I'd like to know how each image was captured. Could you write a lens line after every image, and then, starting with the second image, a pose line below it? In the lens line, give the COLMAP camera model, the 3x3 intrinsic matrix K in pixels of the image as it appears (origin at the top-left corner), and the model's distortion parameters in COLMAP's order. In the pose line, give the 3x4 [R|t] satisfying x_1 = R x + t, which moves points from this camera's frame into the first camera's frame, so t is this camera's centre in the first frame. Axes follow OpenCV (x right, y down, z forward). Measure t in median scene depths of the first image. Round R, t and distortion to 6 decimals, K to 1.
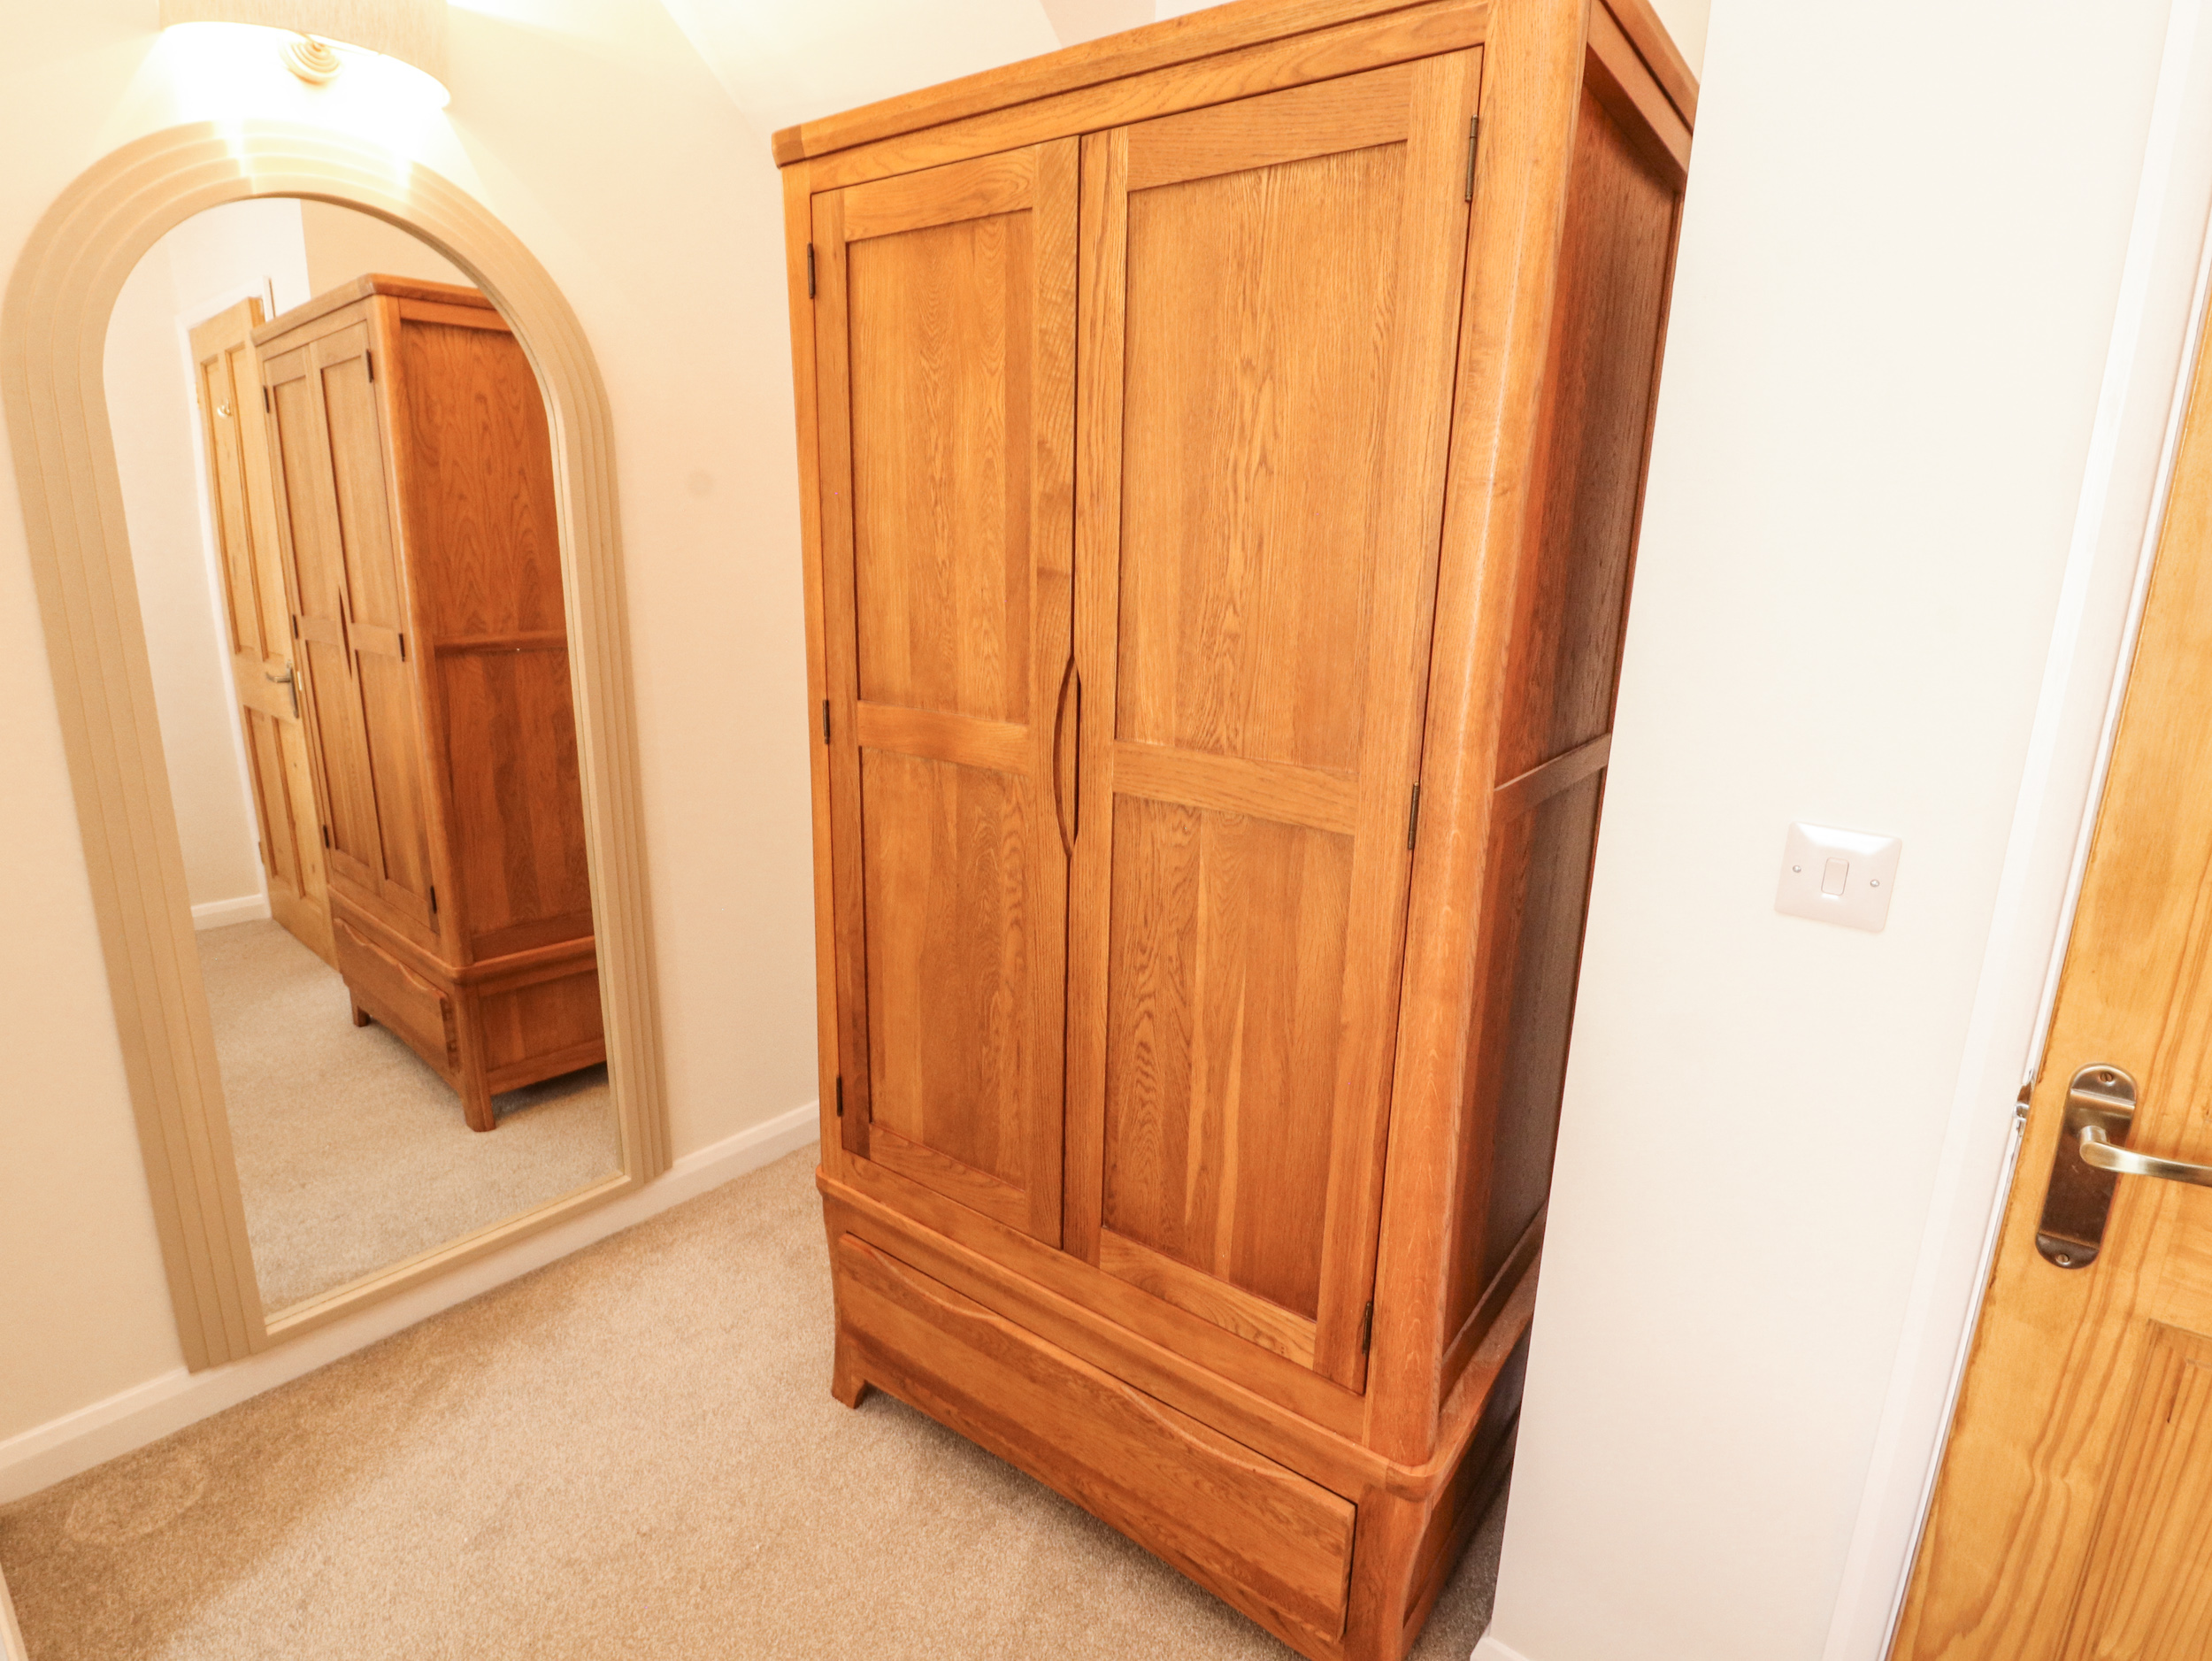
lens RADIAL K [[1180.3, 0, 1105.8], [0, 1180.3, 837.3], [0, 0, 1]] dist [-0.002739, -0.011104]
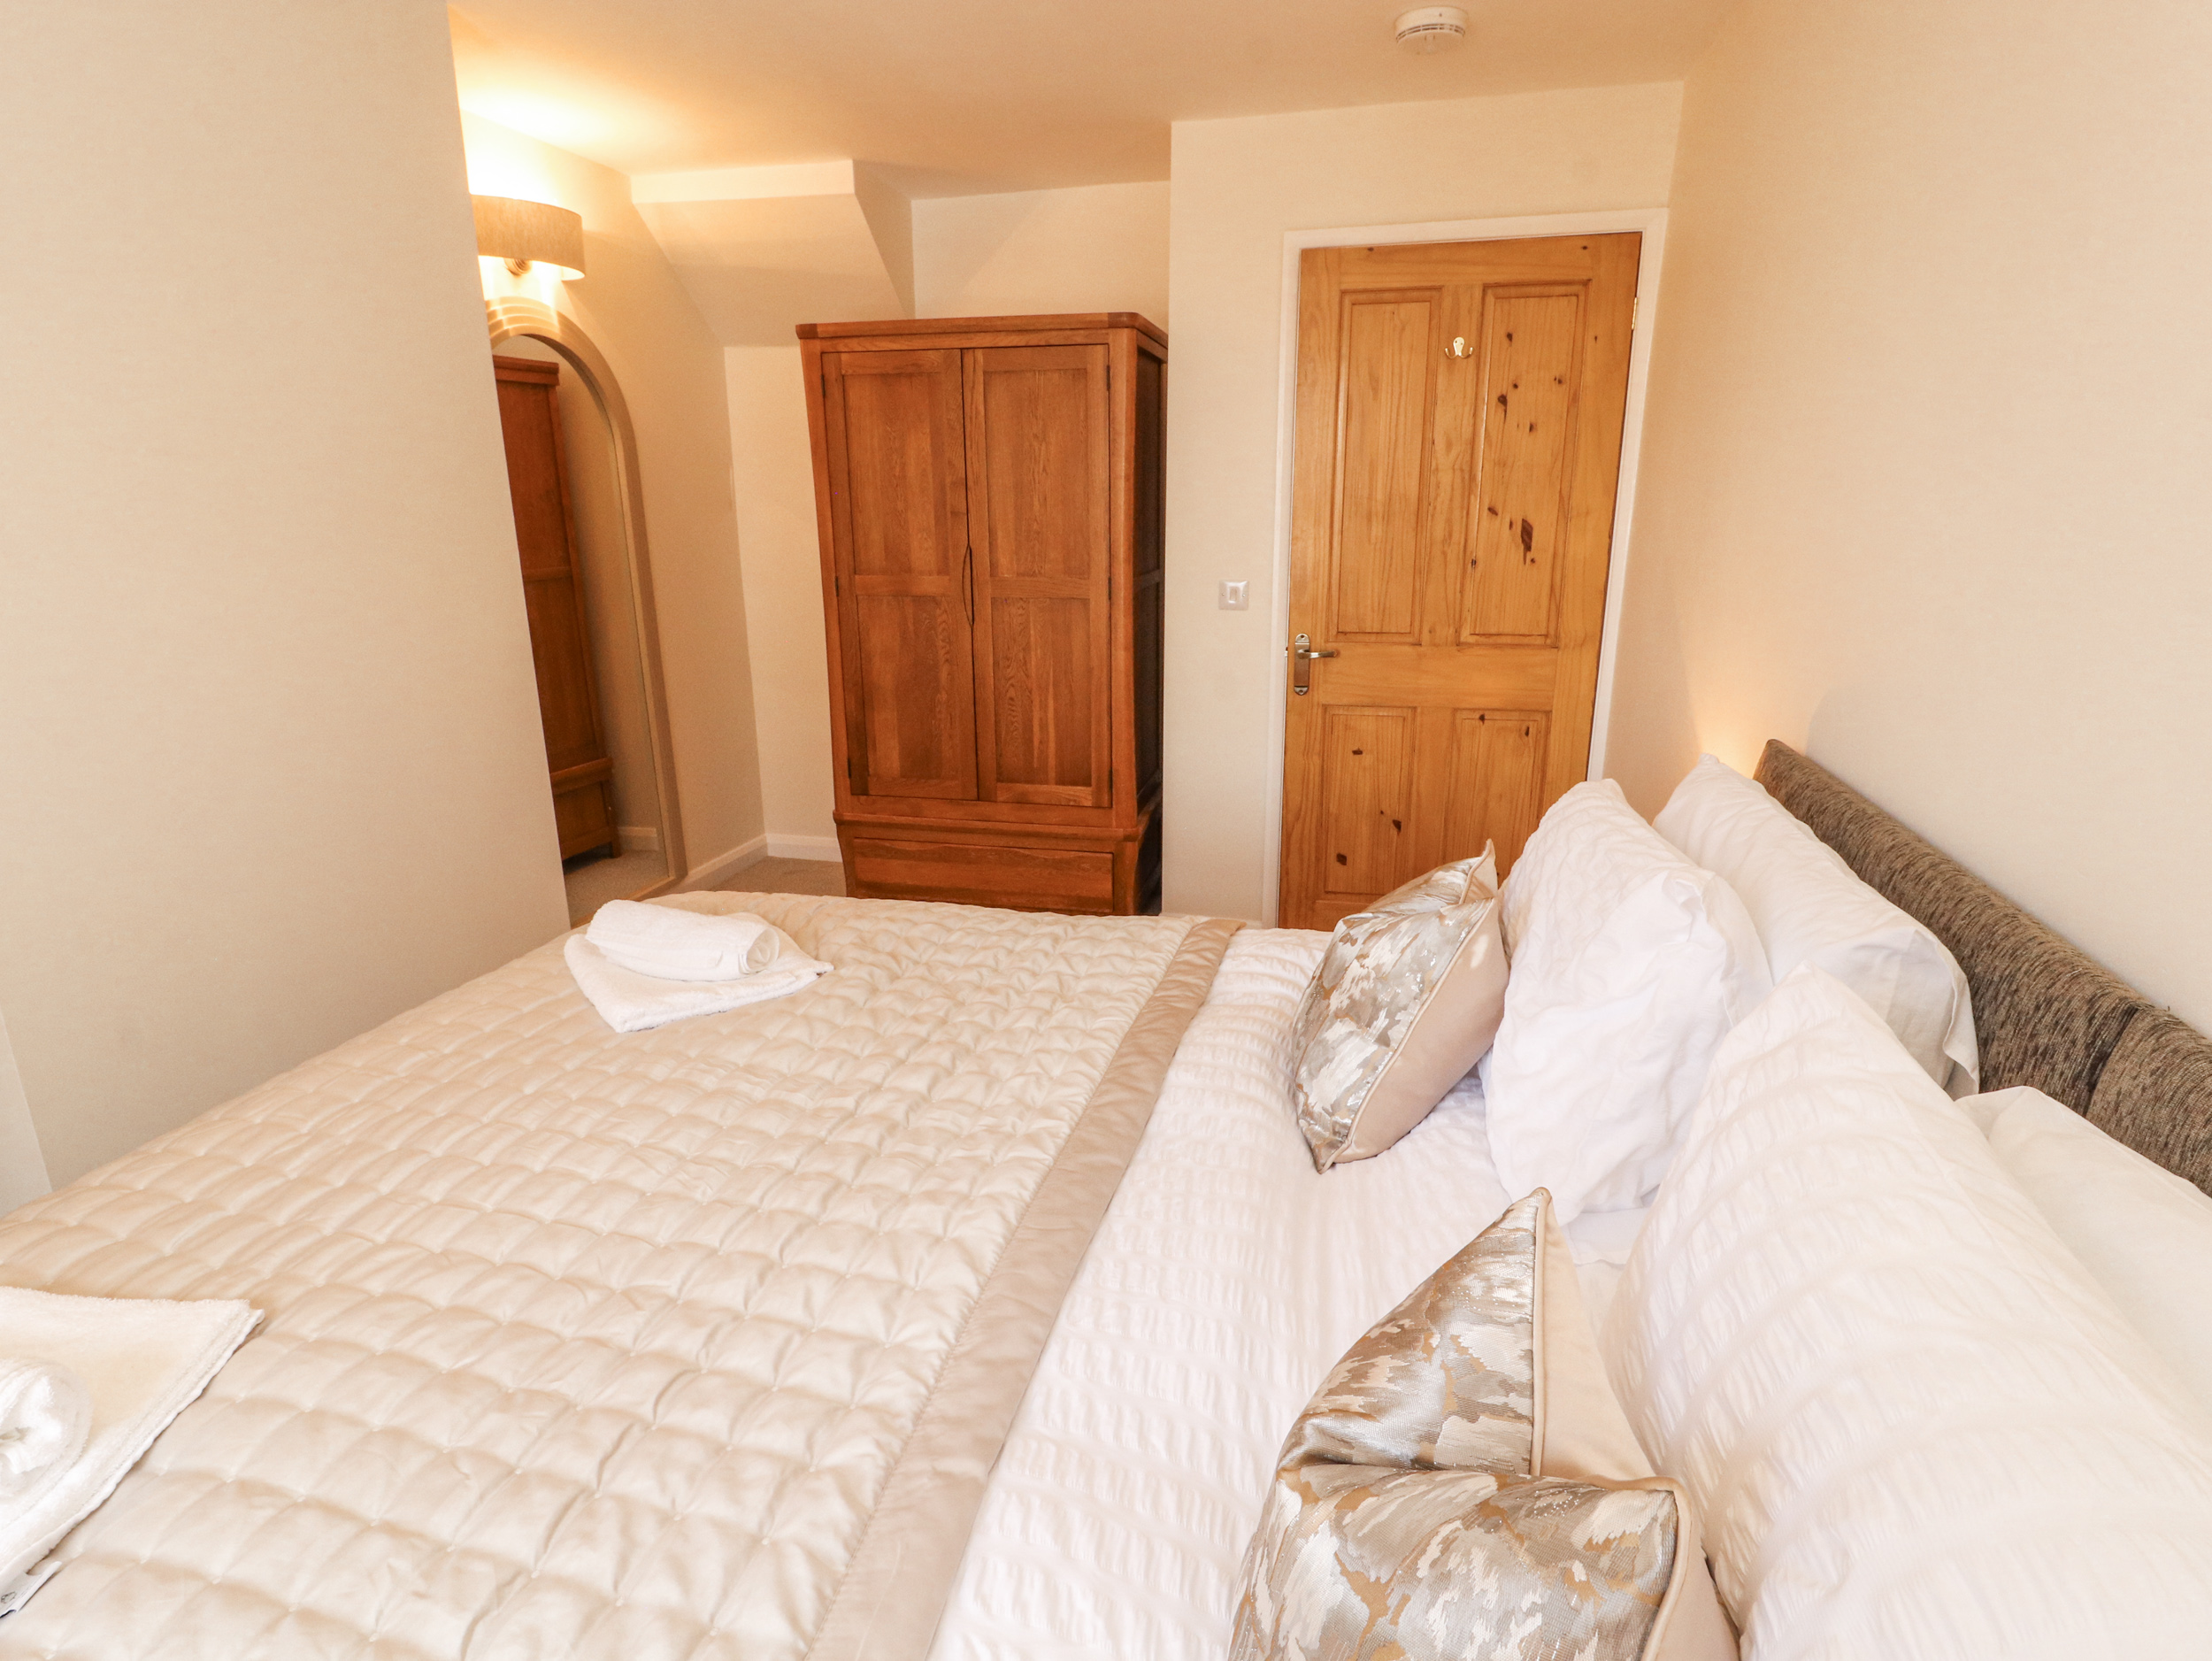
lens RADIAL K [[1180.3, 0, 1111.2], [0, 1180.3, 836.1], [0, 0, 1]] dist [-0.002739, -0.011104]
pose [[0.922902, -0.140364, 0.358539, -0.737564], [0.123494, 0.989898, 0.069654, 0.325668], [-0.364693, -0.020006, 0.930913, -1.484180]]
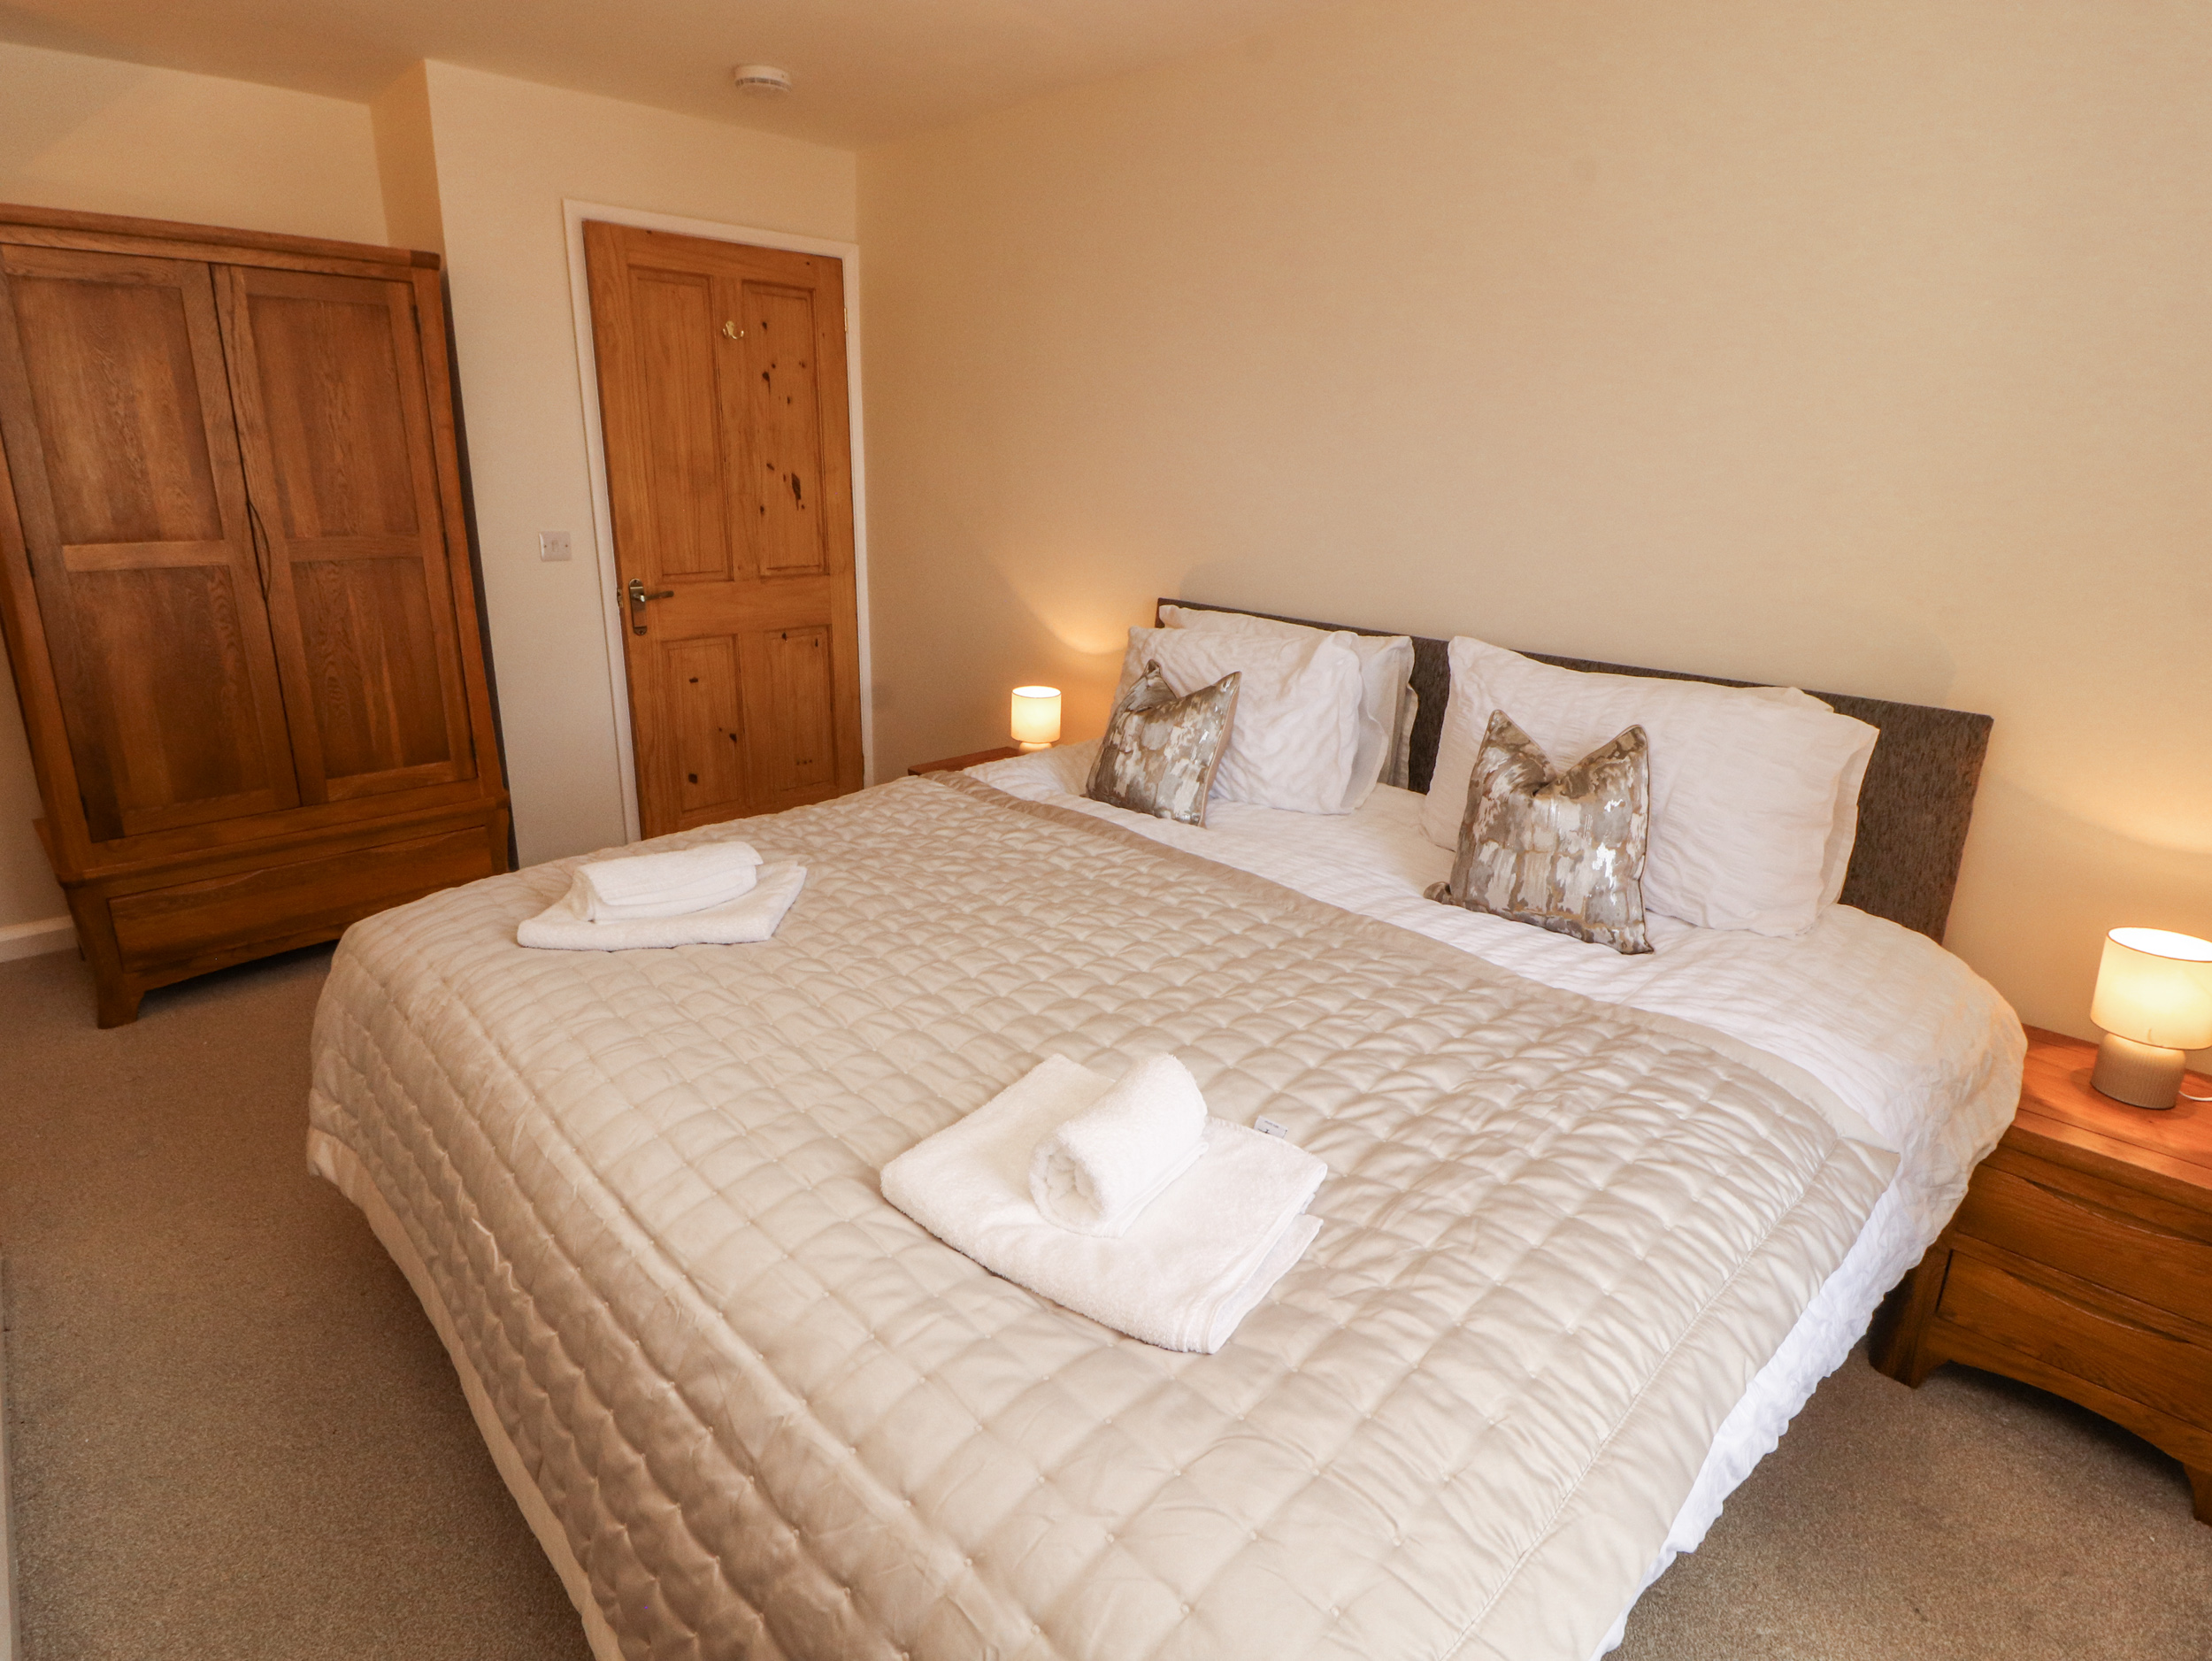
lens RADIAL K [[1180.3, 0, 1112.8], [0, 1180.3, 836.1], [0, 0, 1]] dist [-0.002739, -0.011104]
pose [[0.139995, -0.319949, 0.937035, -1.963059], [0.226375, 0.931632, 0.284283, 0.159298], [-0.963927, 0.172323, 0.202852, -0.823075]]
